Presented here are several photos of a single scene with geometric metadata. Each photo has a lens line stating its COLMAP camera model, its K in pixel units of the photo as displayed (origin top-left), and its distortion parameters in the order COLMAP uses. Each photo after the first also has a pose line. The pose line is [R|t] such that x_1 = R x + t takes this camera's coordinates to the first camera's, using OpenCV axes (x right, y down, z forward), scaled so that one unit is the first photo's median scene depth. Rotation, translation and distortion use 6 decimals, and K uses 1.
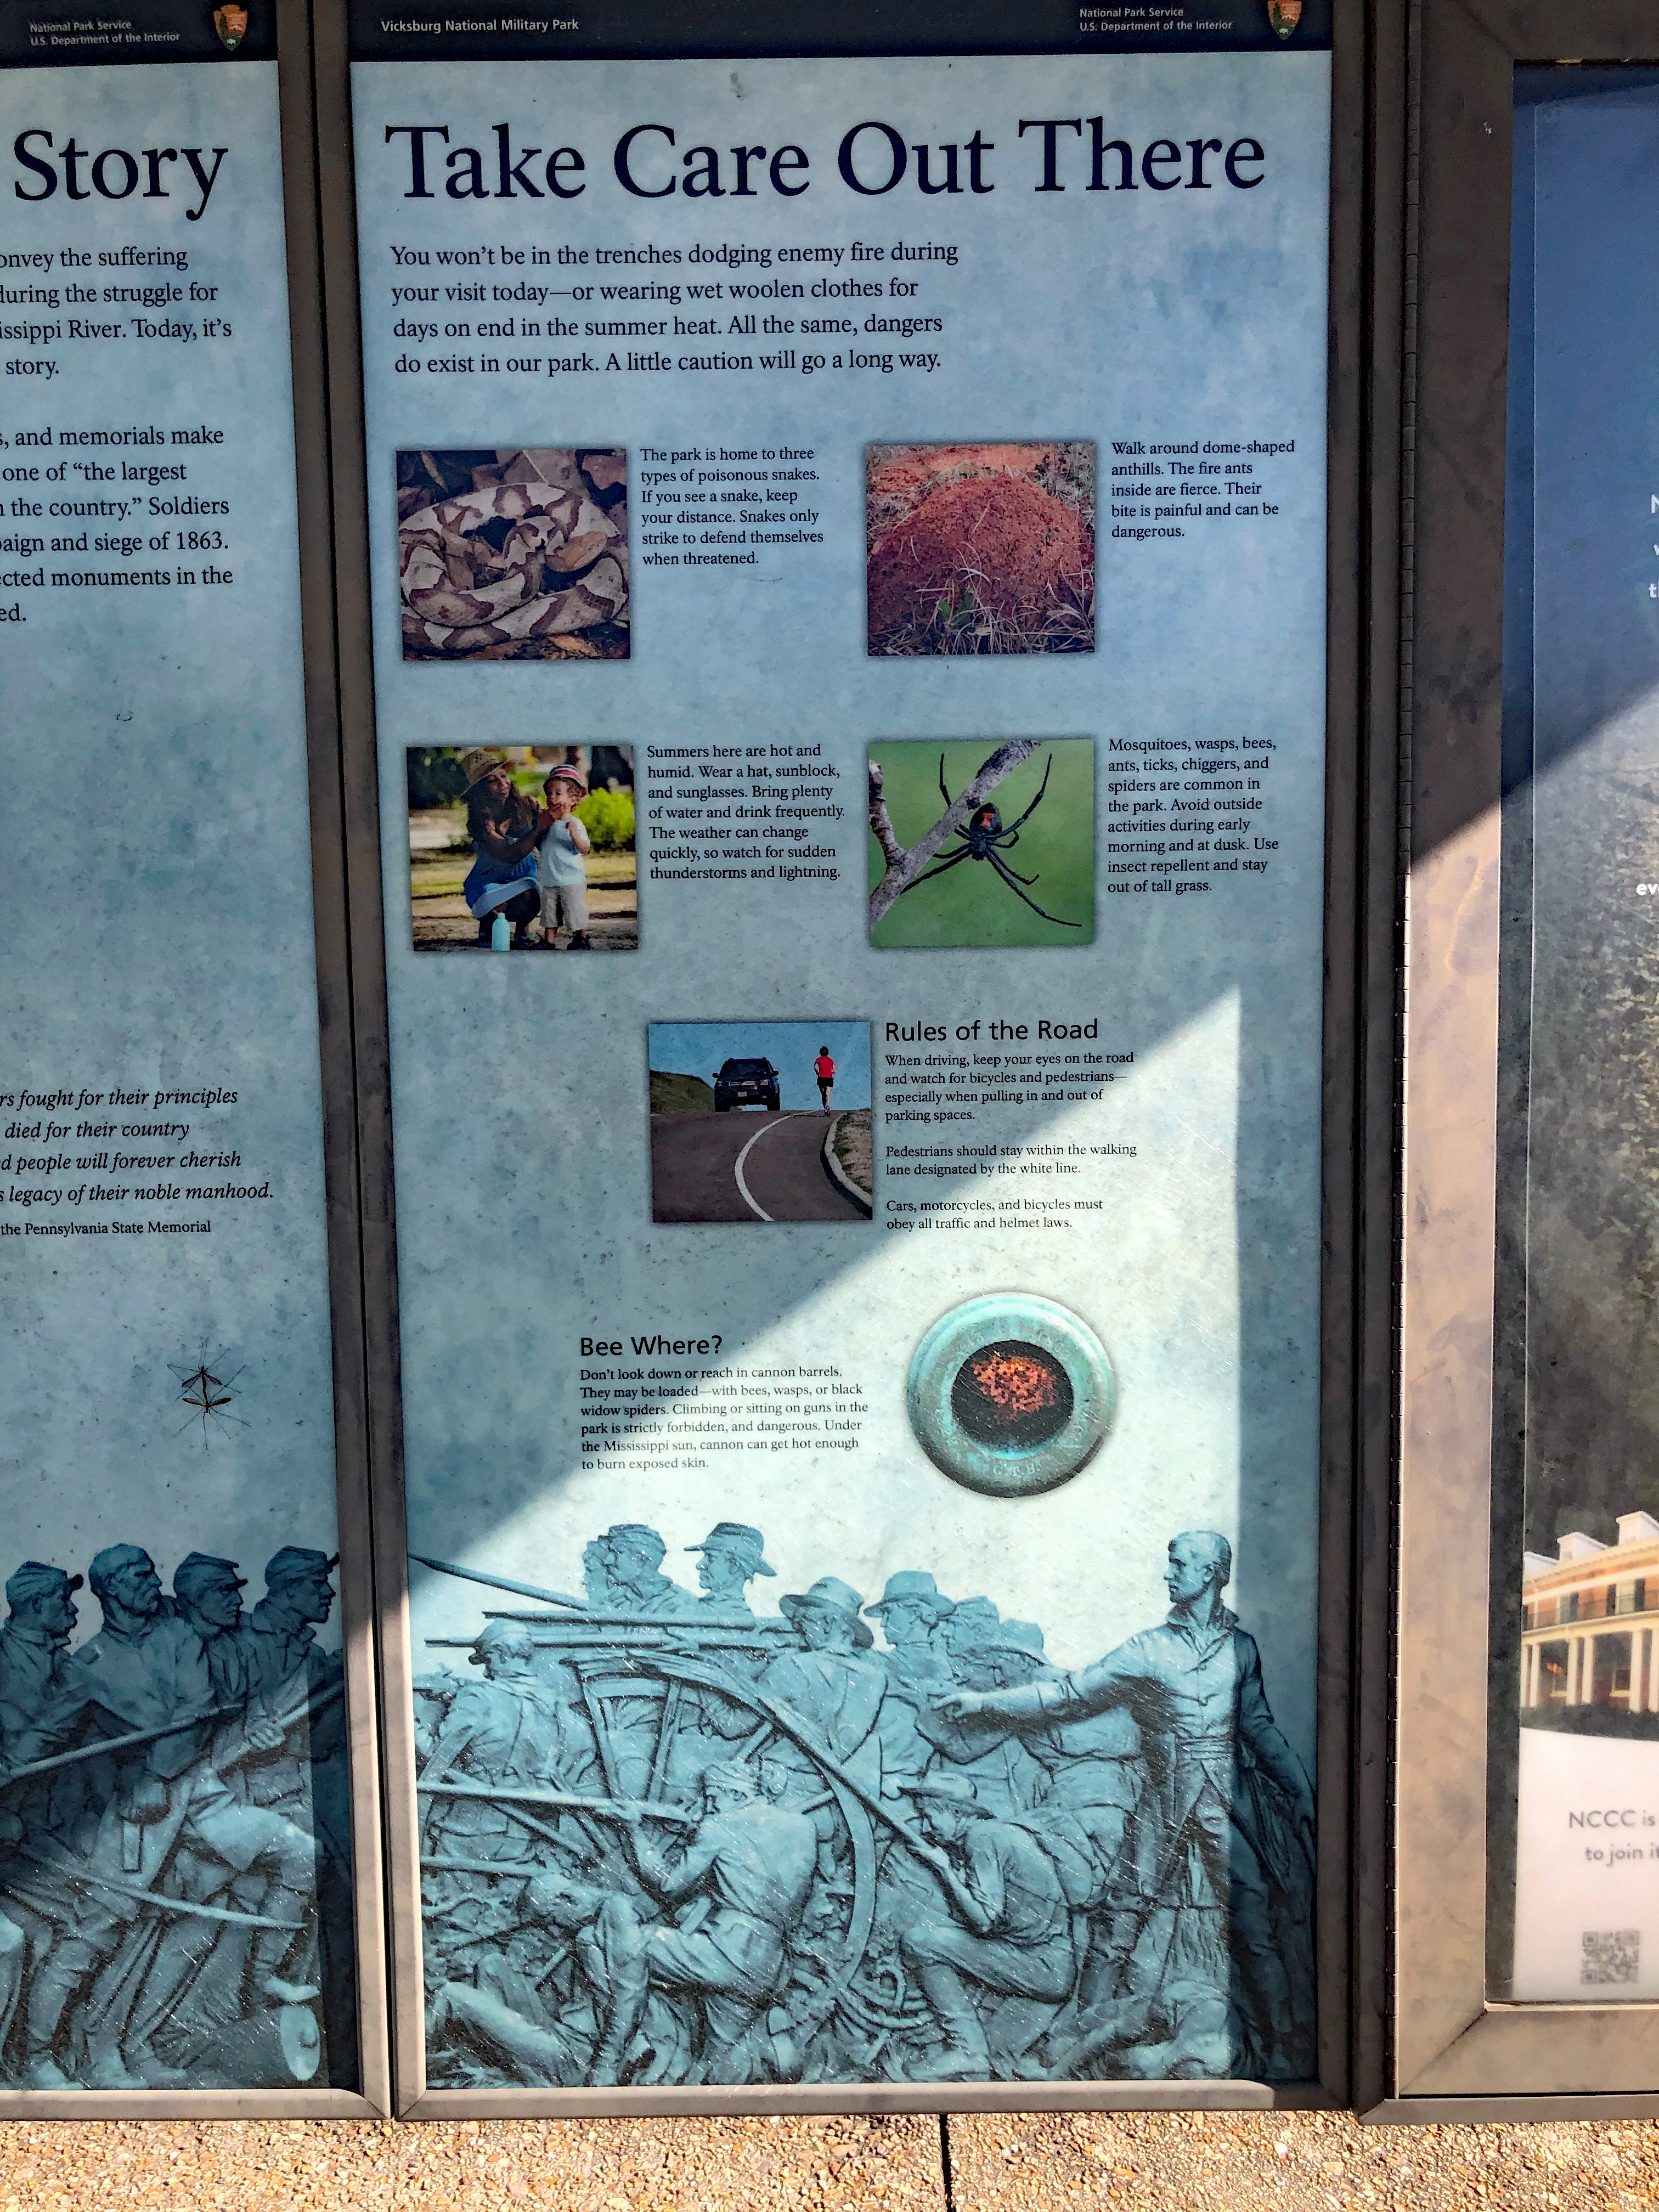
lens RADIAL K [[1851.4, 0, 819.5], [0, 1851.4, 1099.4], [0, 0, 1]] dist [0.036508, -0.014630]
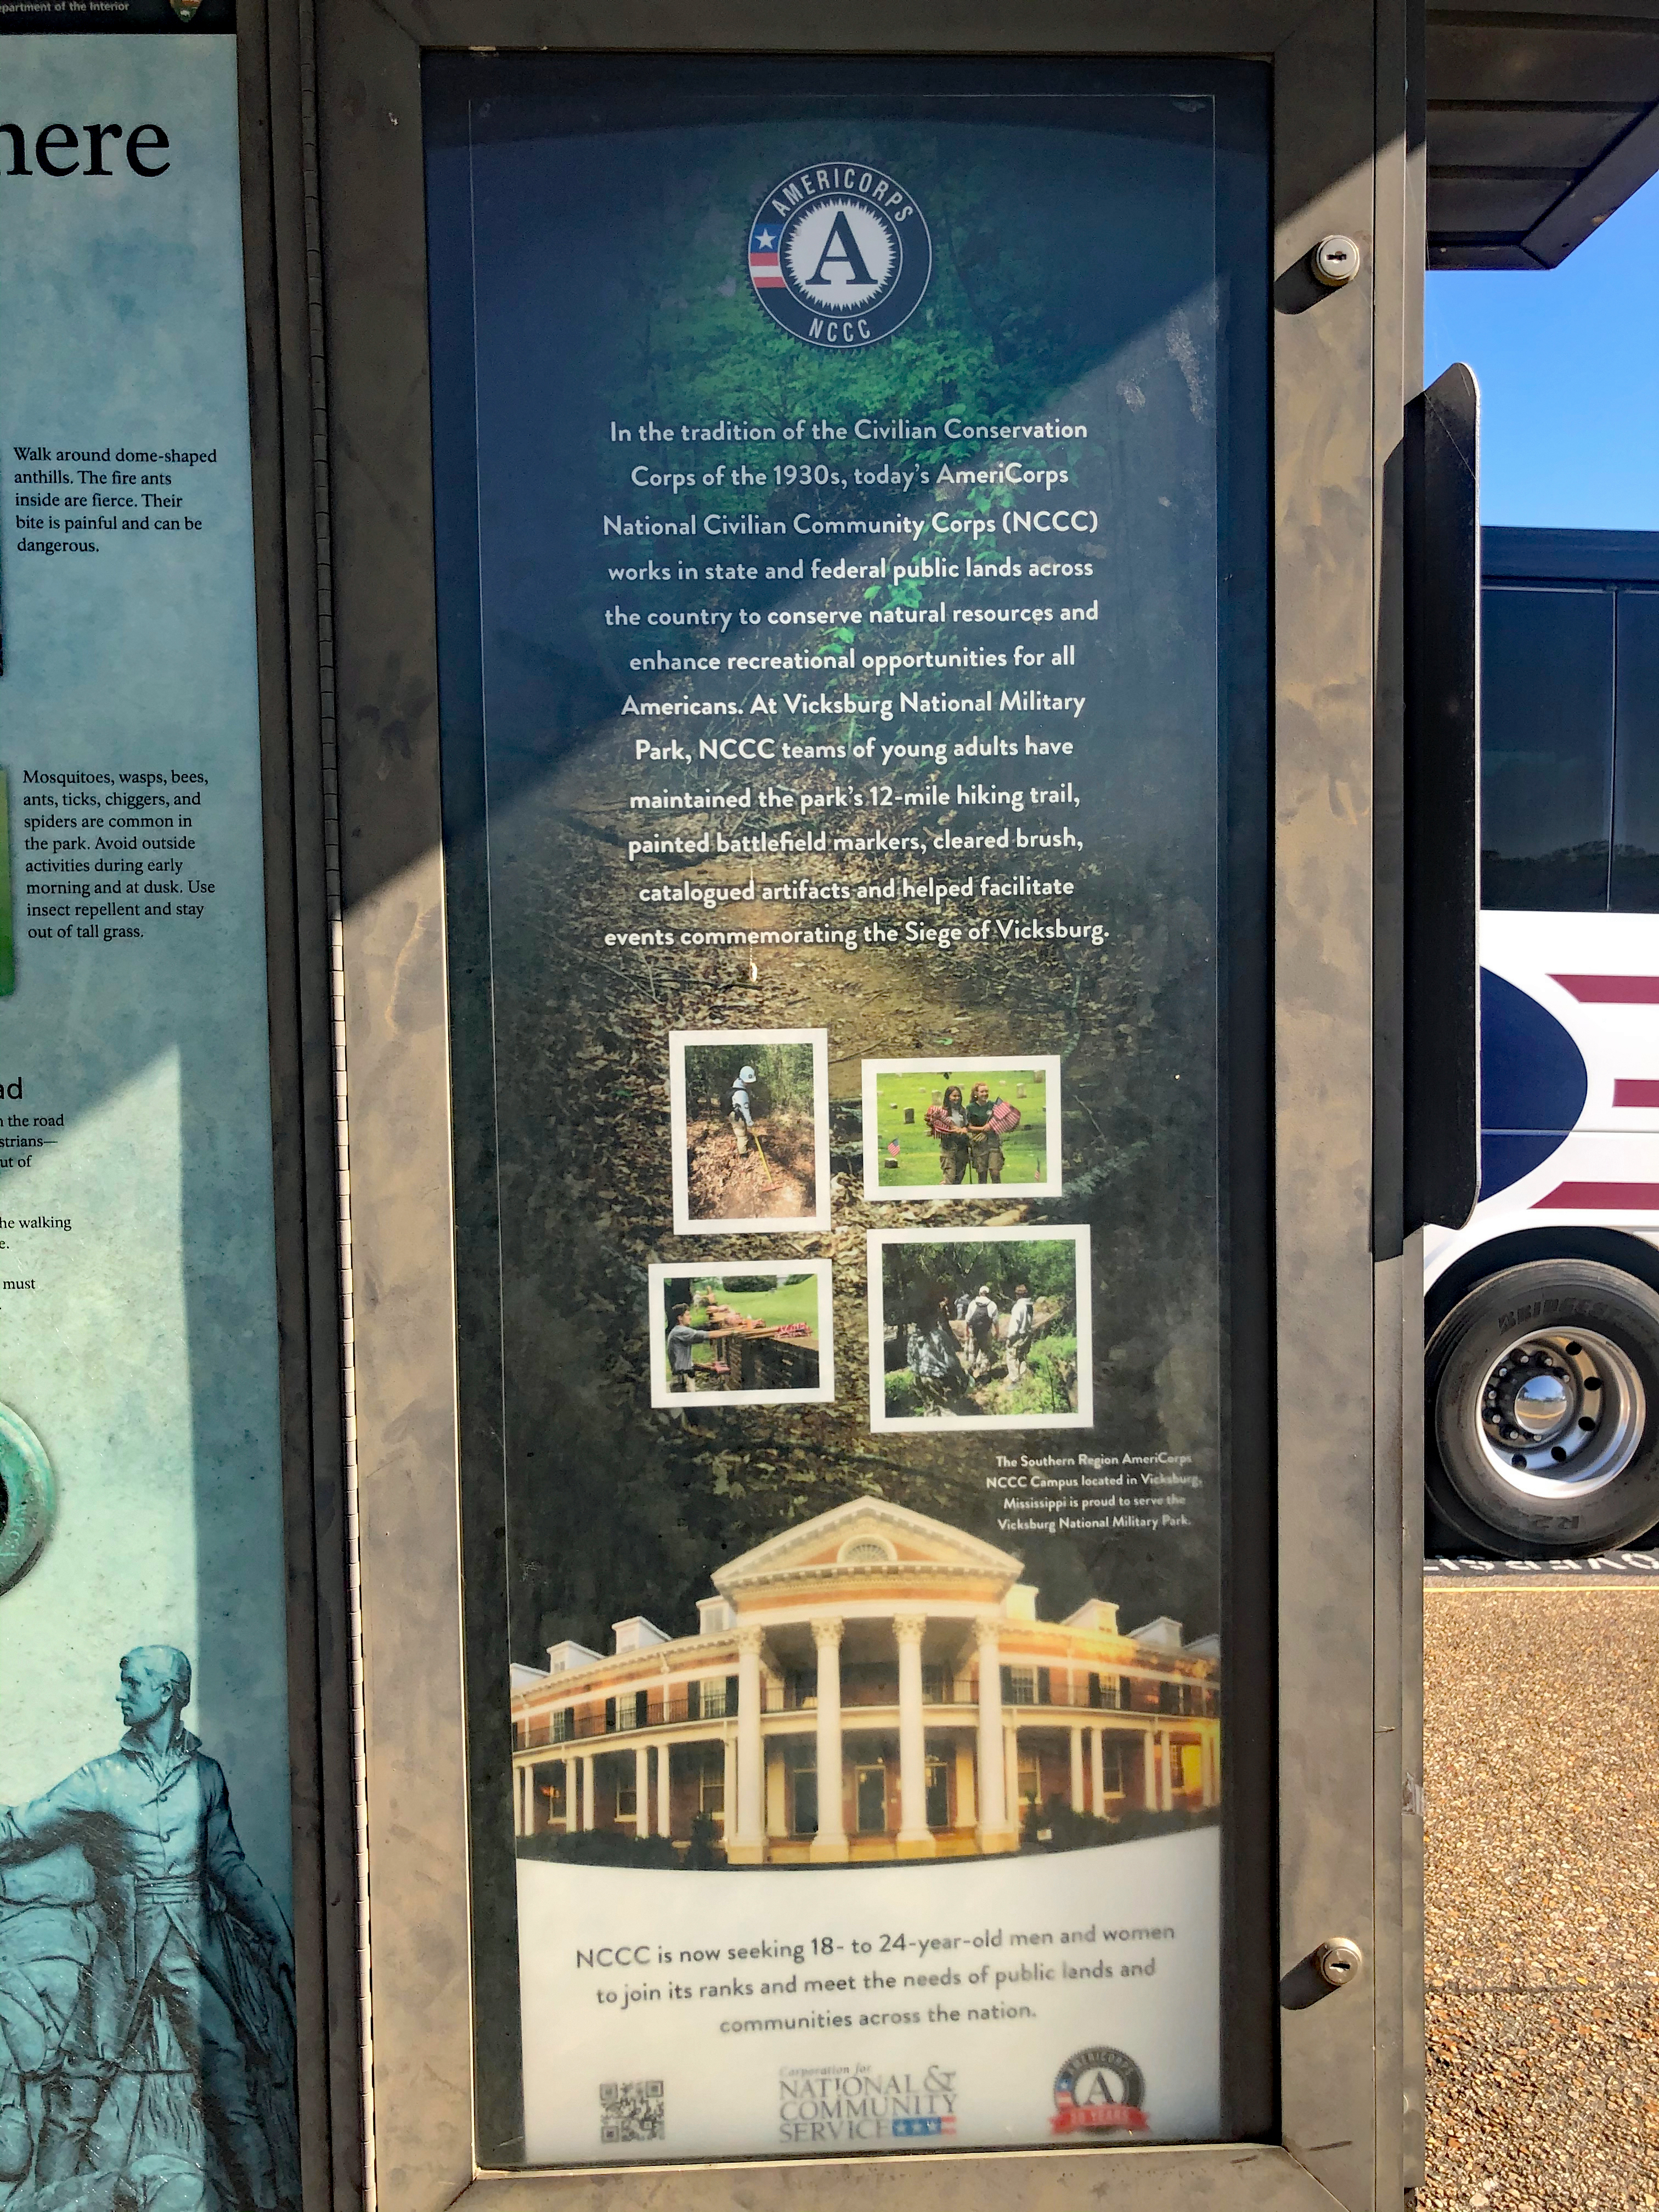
lens RADIAL K [[1851.4, 0, 823.2], [0, 1851.4, 1113.3], [0, 0, 1]] dist [0.036508, -0.014630]
pose [[0.999506, -0.000435, 0.031427, 0.510901], [0.001489, 0.999437, -0.033518, 0.004801], [-0.031395, 0.033548, 0.998944, 0.079545]]
